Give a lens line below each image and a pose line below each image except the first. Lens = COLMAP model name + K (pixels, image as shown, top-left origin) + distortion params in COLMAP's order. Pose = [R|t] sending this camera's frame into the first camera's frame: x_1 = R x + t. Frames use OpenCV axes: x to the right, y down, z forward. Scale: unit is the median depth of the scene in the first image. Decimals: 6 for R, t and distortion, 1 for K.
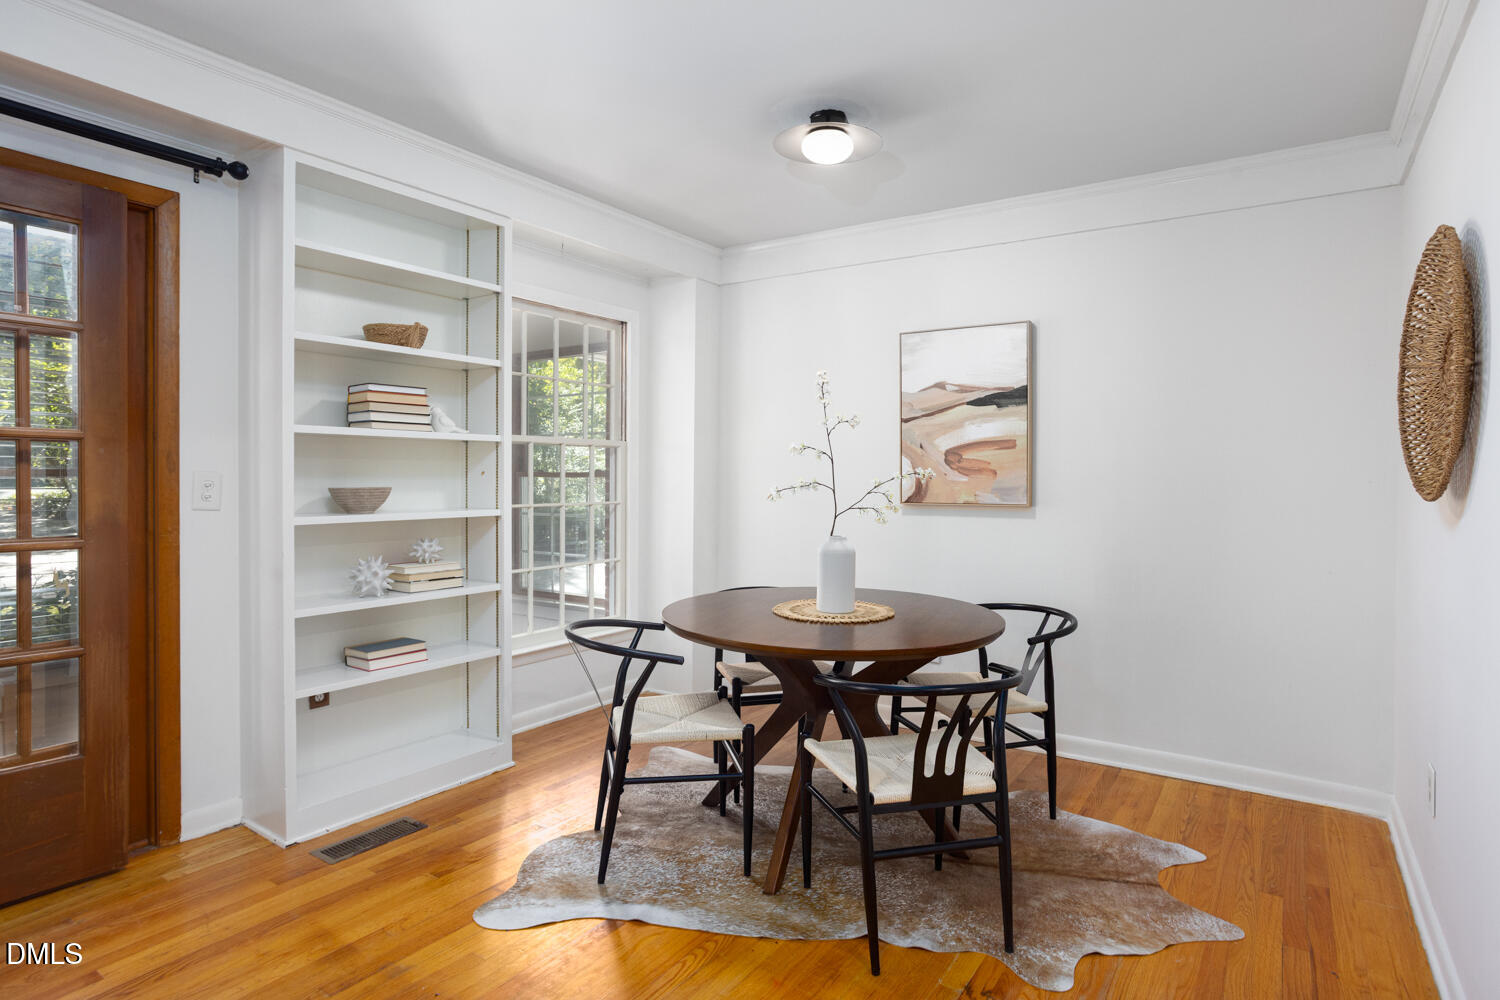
lens RADIAL K [[844.2, 0, 749.8], [0, 844.2, 476.1], [0, 0, 1]] dist [0.001362, -0.000124]
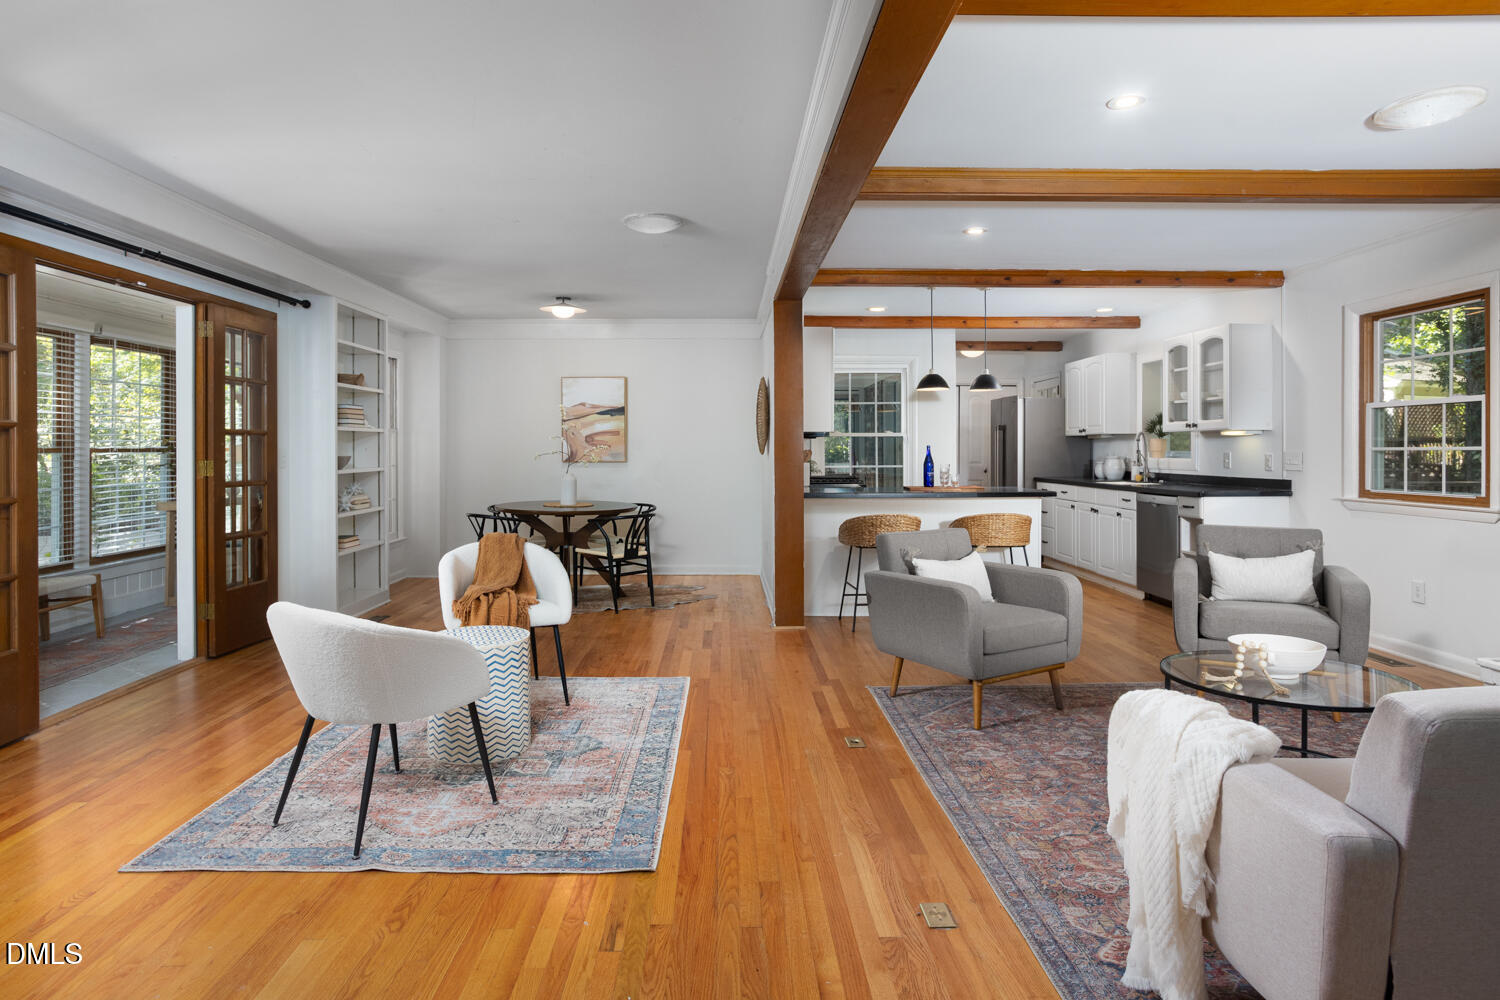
lens RADIAL K [[844.2, 0, 749.8], [0, 844.2, 476.1], [0, 0, 1]] dist [0.001362, -0.000124]
pose [[0.814630, -0.028453, 0.579283, -0.676094], [0.008679, 0.999282, 0.036877, -0.004764], [-0.579917, -0.025014, 0.814292, -0.968572]]
